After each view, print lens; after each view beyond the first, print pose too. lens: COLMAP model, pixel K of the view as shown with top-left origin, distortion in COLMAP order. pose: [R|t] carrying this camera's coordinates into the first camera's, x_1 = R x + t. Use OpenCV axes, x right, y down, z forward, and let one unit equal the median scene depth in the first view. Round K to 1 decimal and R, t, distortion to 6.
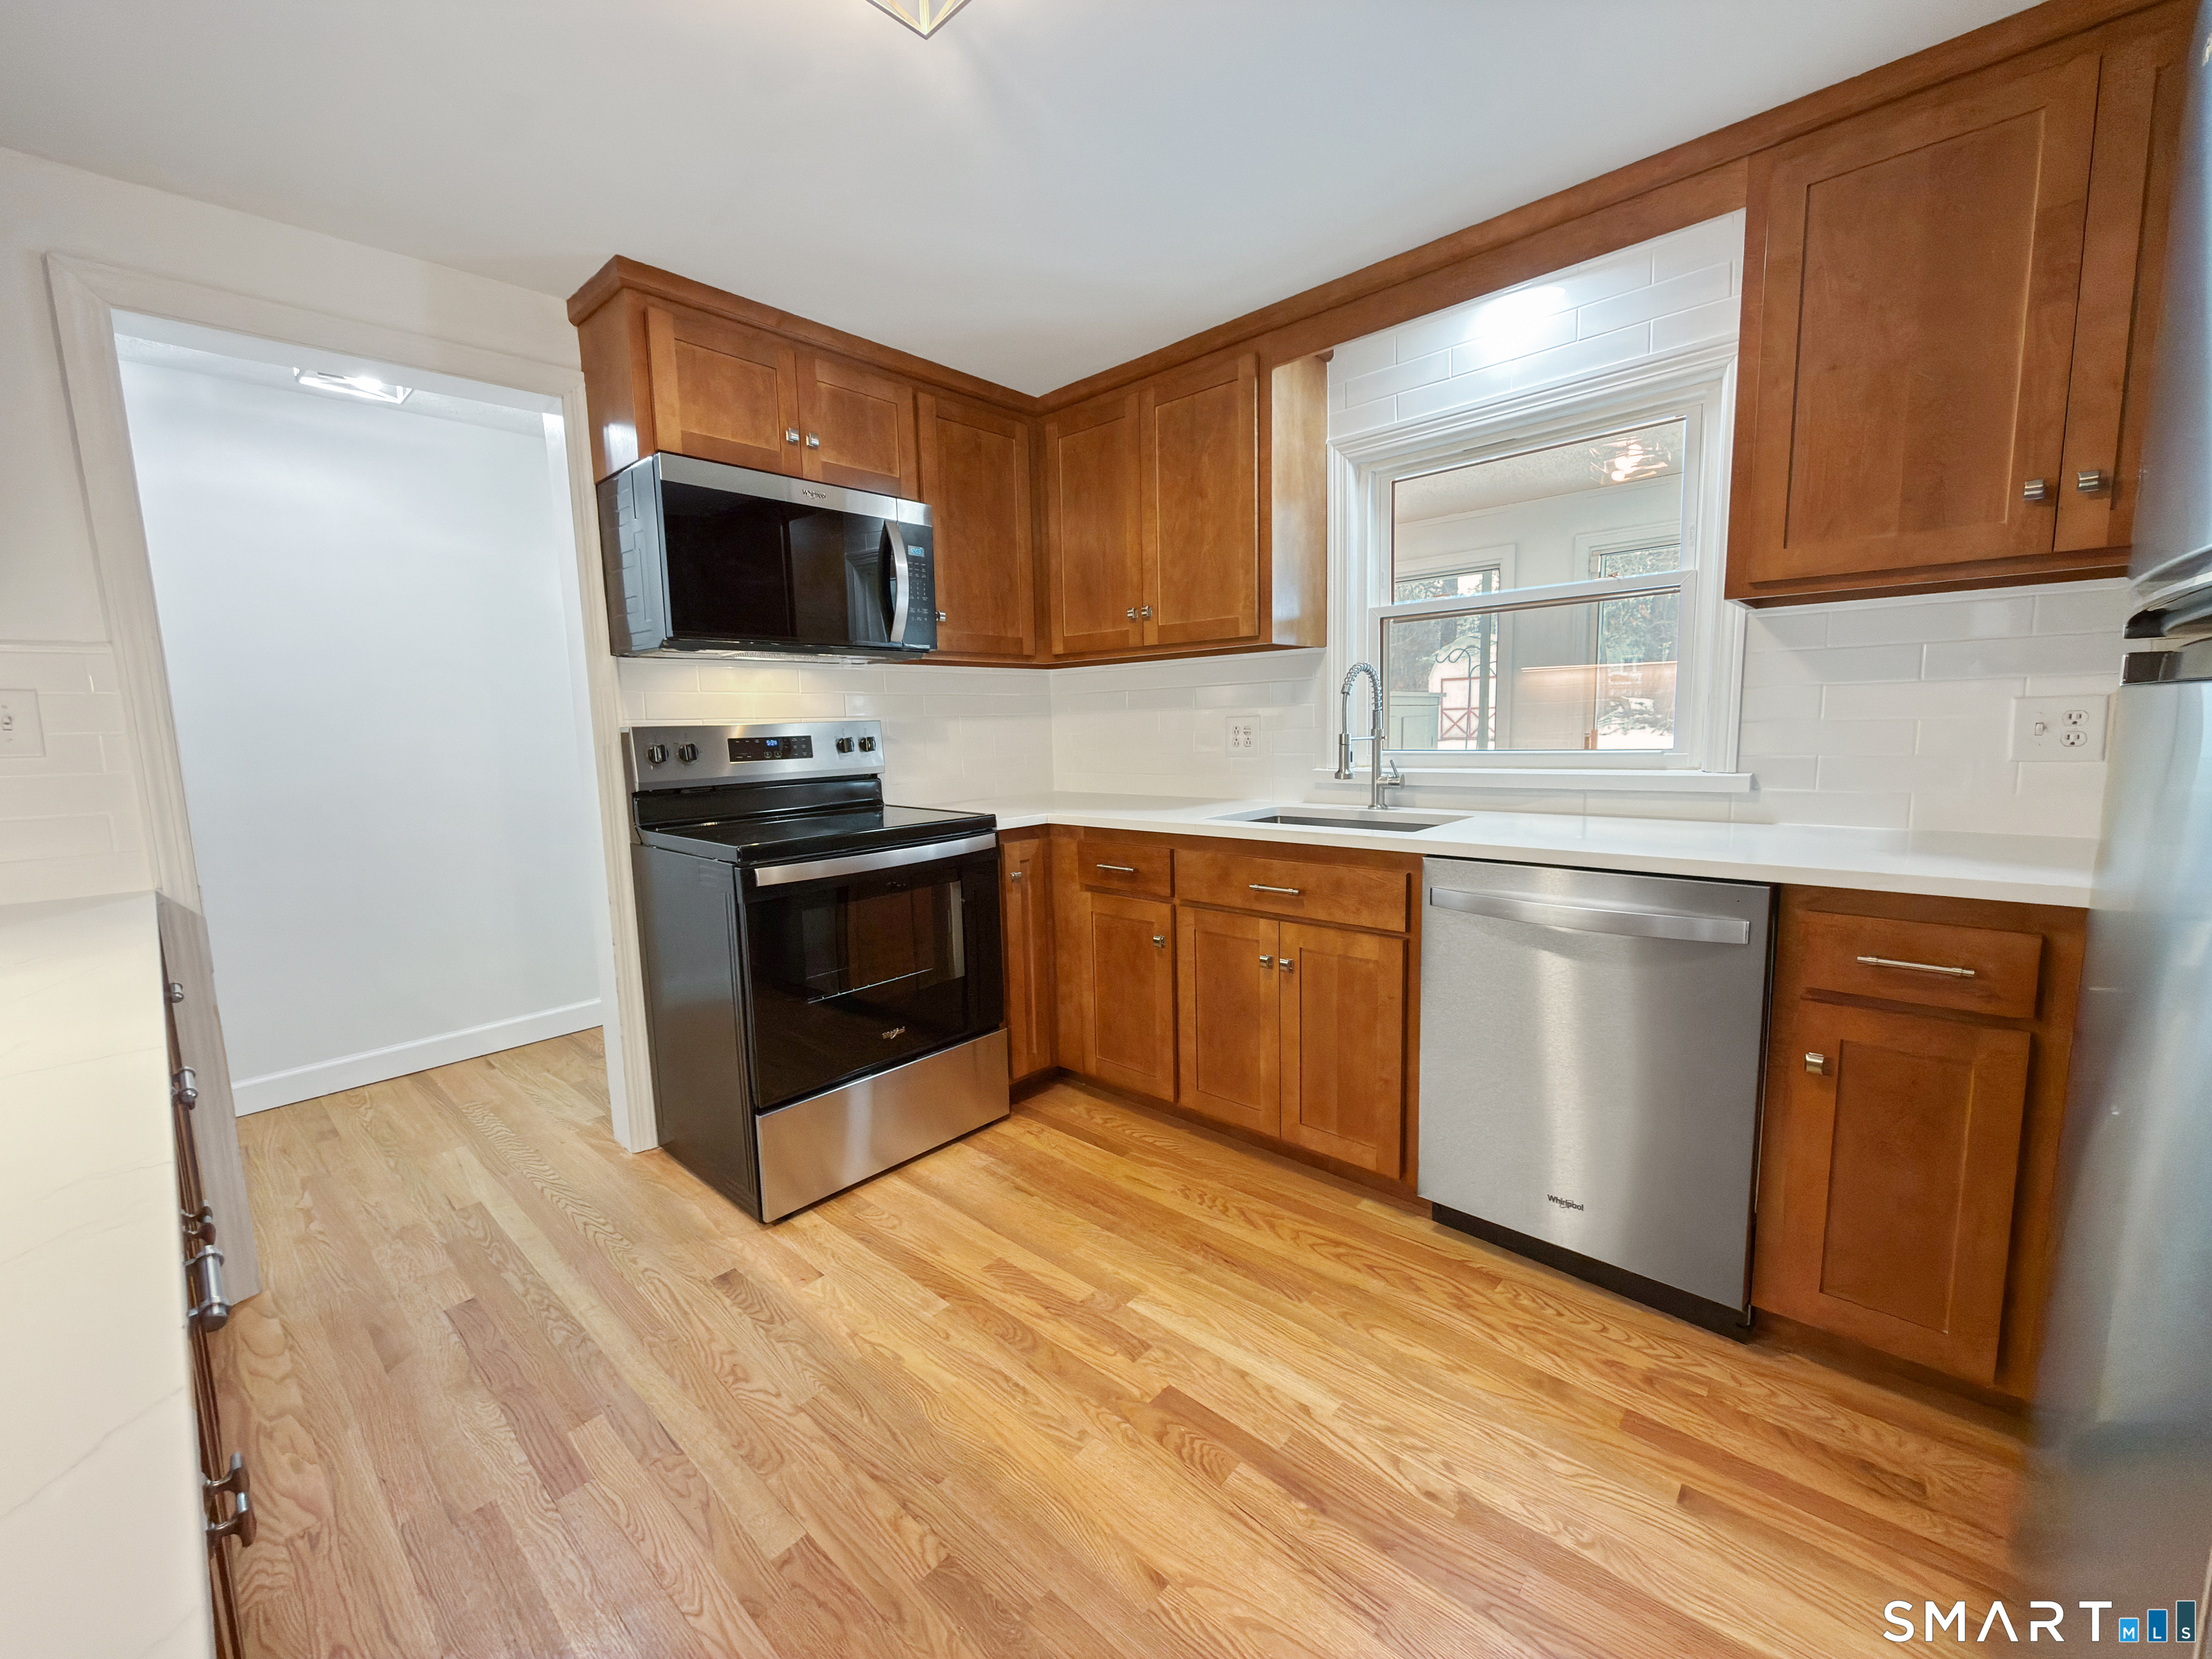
lens RADIAL K [[883.2, 0, 1106.0], [0, 883.2, 829.5], [0, 0, 1]] dist [-0.008164, 0.000052]
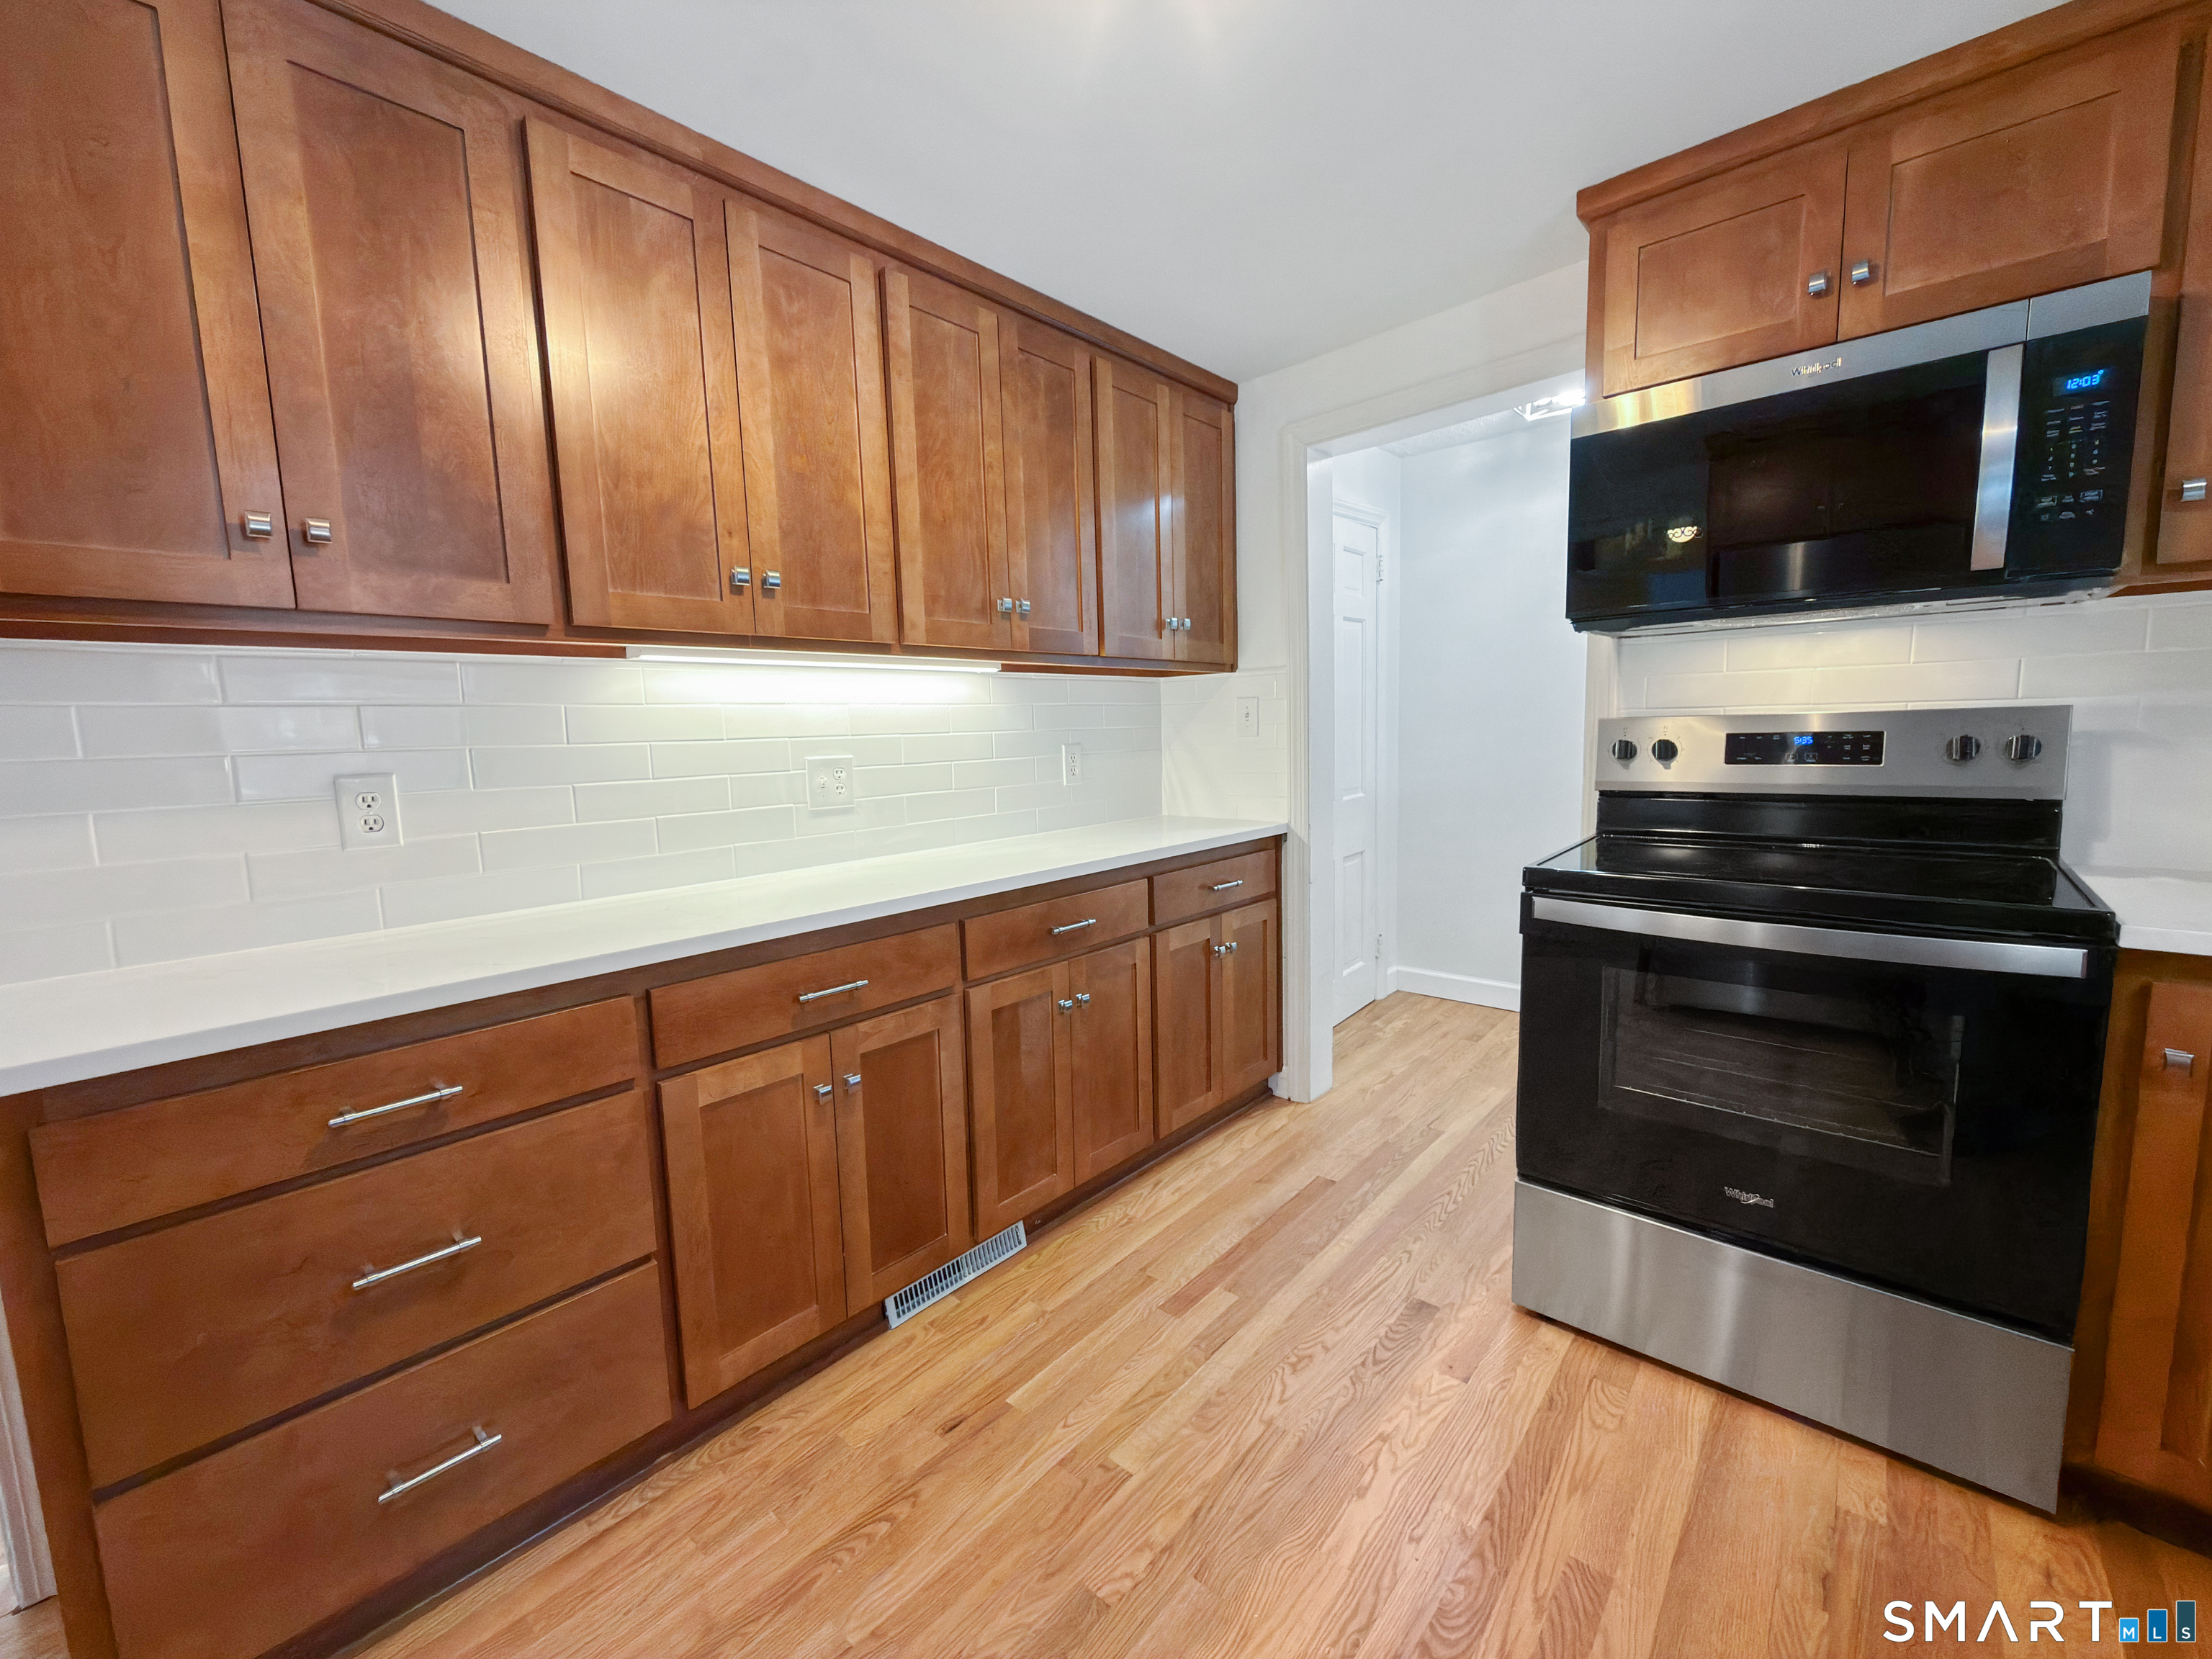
lens RADIAL K [[883.2, 0, 1106.0], [0, 883.2, 829.5], [0, 0, 1]] dist [-0.008164, 0.000052]
pose [[0.006450, 0.140761, -0.990023, 0.456018], [-0.098065, 0.985360, 0.139459, -0.101139], [0.995159, 0.096187, 0.020159, 0.625928]]
